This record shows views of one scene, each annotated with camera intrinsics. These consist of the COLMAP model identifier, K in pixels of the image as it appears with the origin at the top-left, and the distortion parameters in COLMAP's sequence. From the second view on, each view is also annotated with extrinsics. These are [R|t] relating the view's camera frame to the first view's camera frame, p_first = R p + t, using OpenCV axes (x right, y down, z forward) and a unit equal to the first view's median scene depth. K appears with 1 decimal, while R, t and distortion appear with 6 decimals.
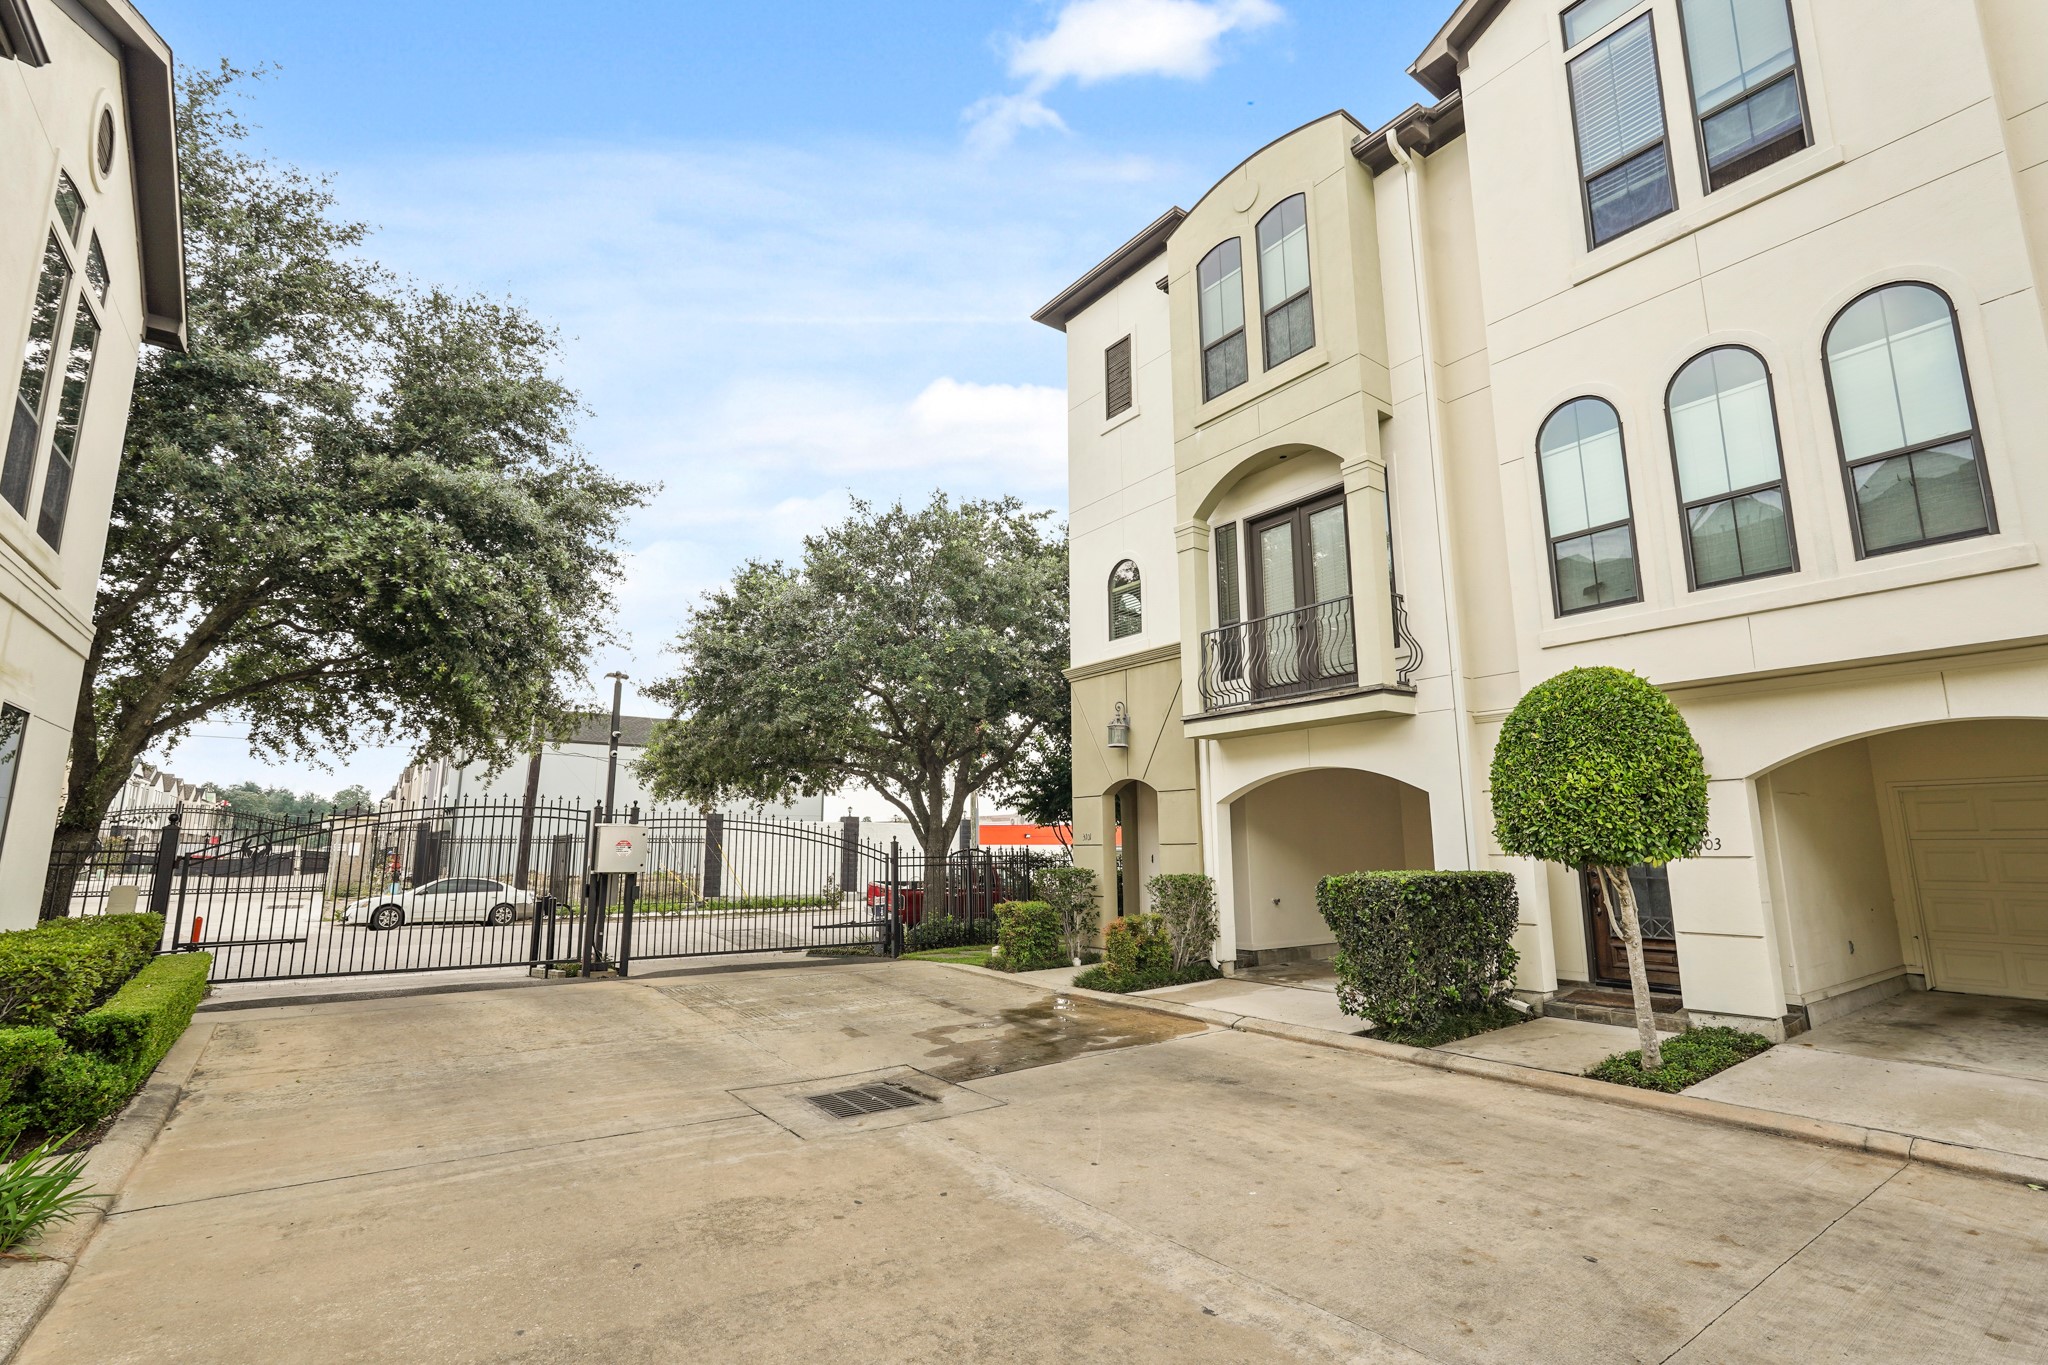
lens RADIAL K [[930.4, 0, 1035.4], [0, 930.4, 682.2], [0, 0, 1]] dist [-0.000471, 0.001199]
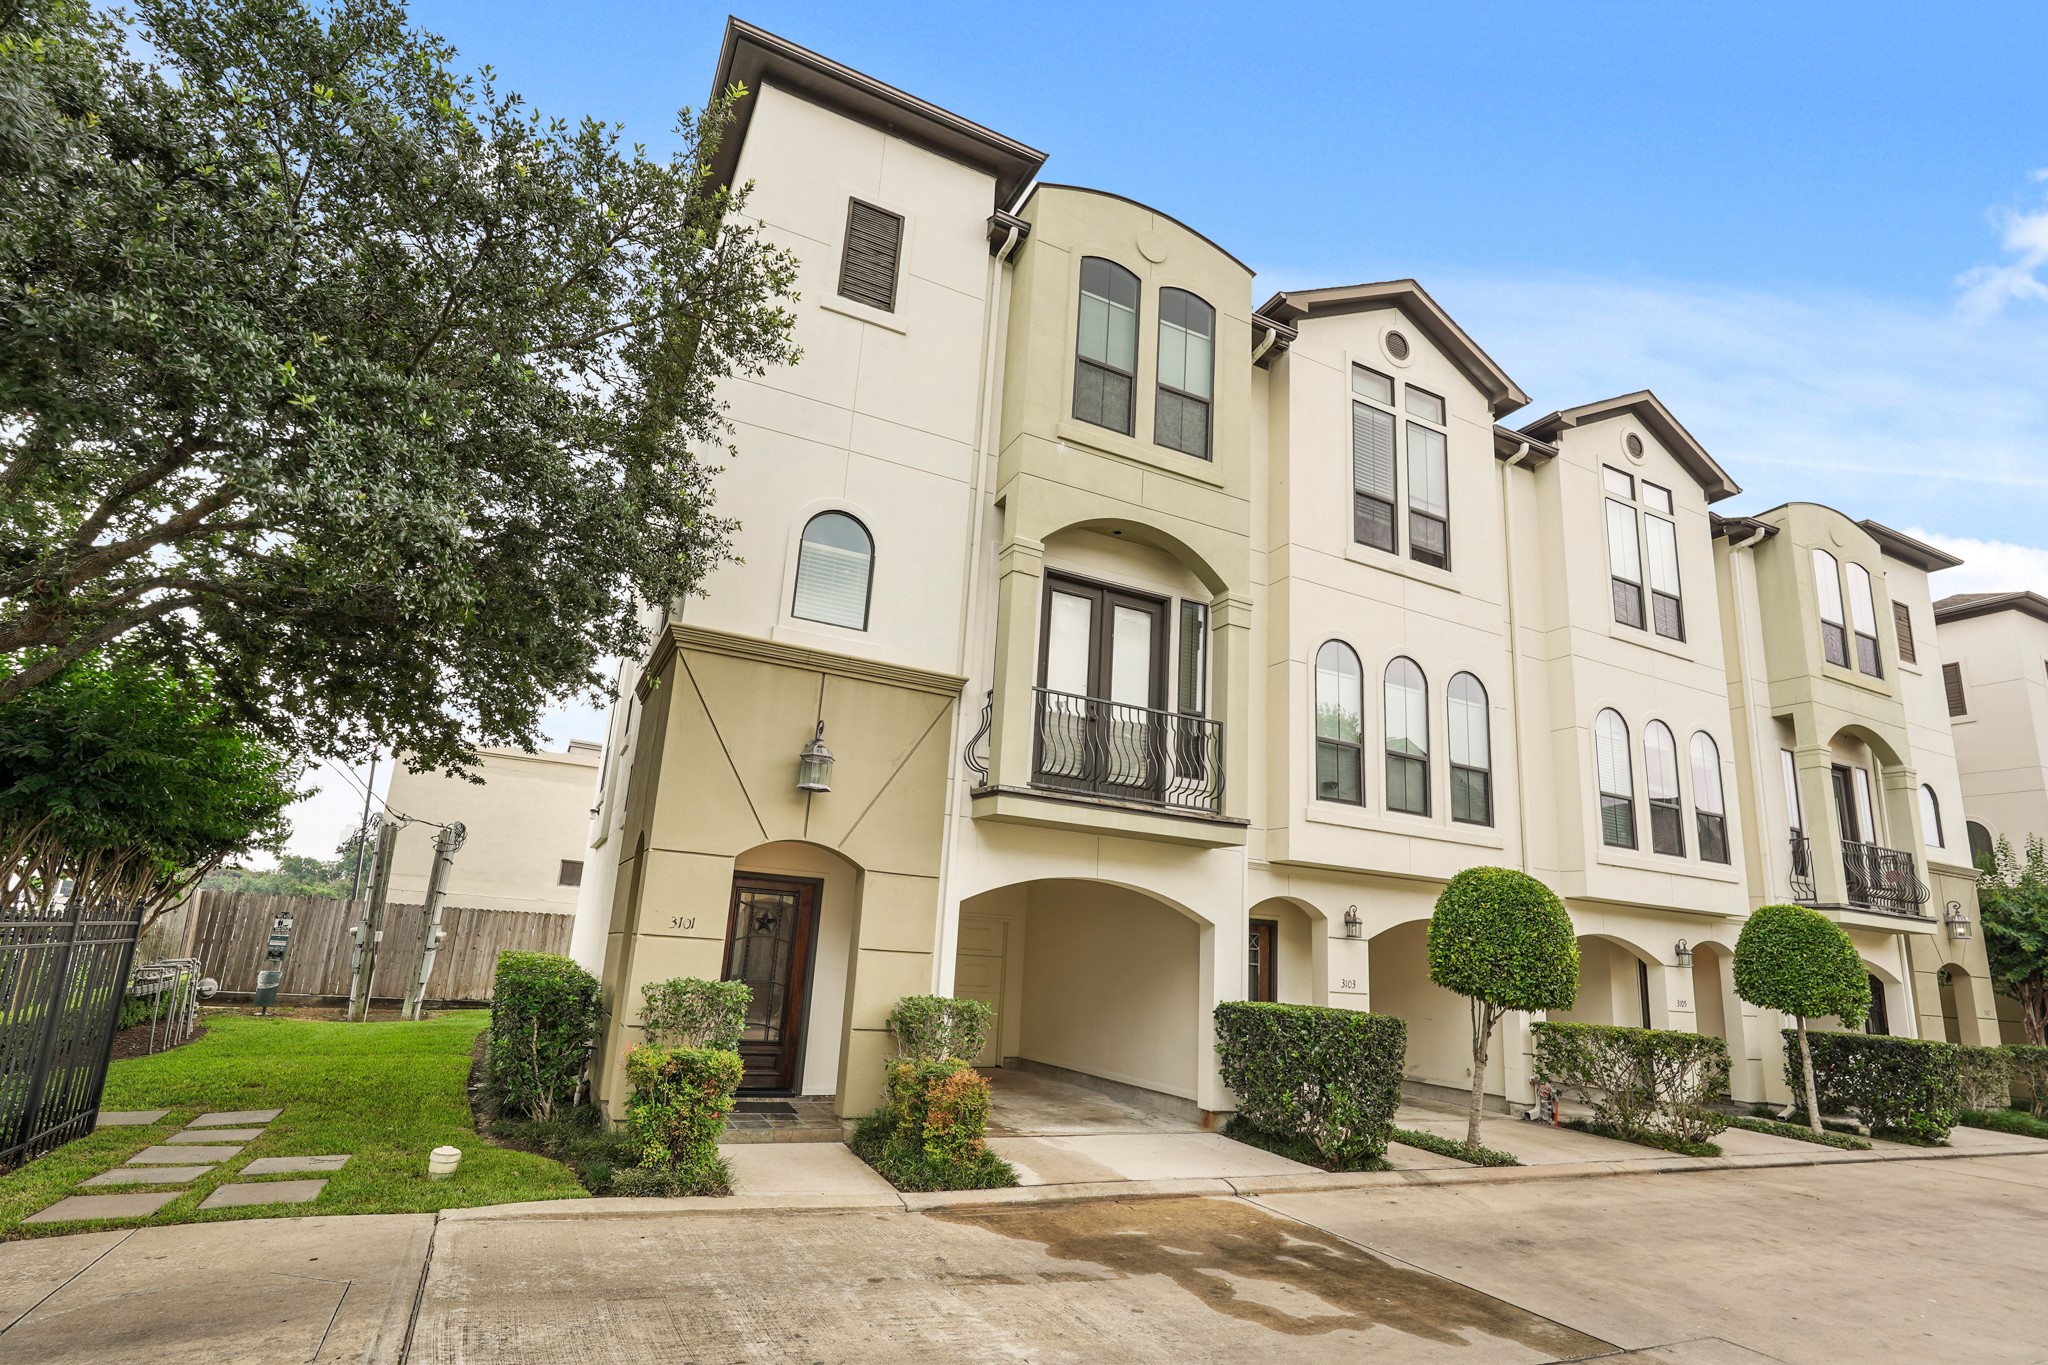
lens RADIAL K [[980.0, 0, 962.5], [0, 980.0, 730.5], [0, 0, 1]] dist [-0.002558, 0.000269]
pose [[0.207118, 0.235370, 0.949581, -0.813458], [-0.235834, 0.954016, -0.185031, 0.198351], [-0.949465, -0.185621, 0.253102, 1.124169]]
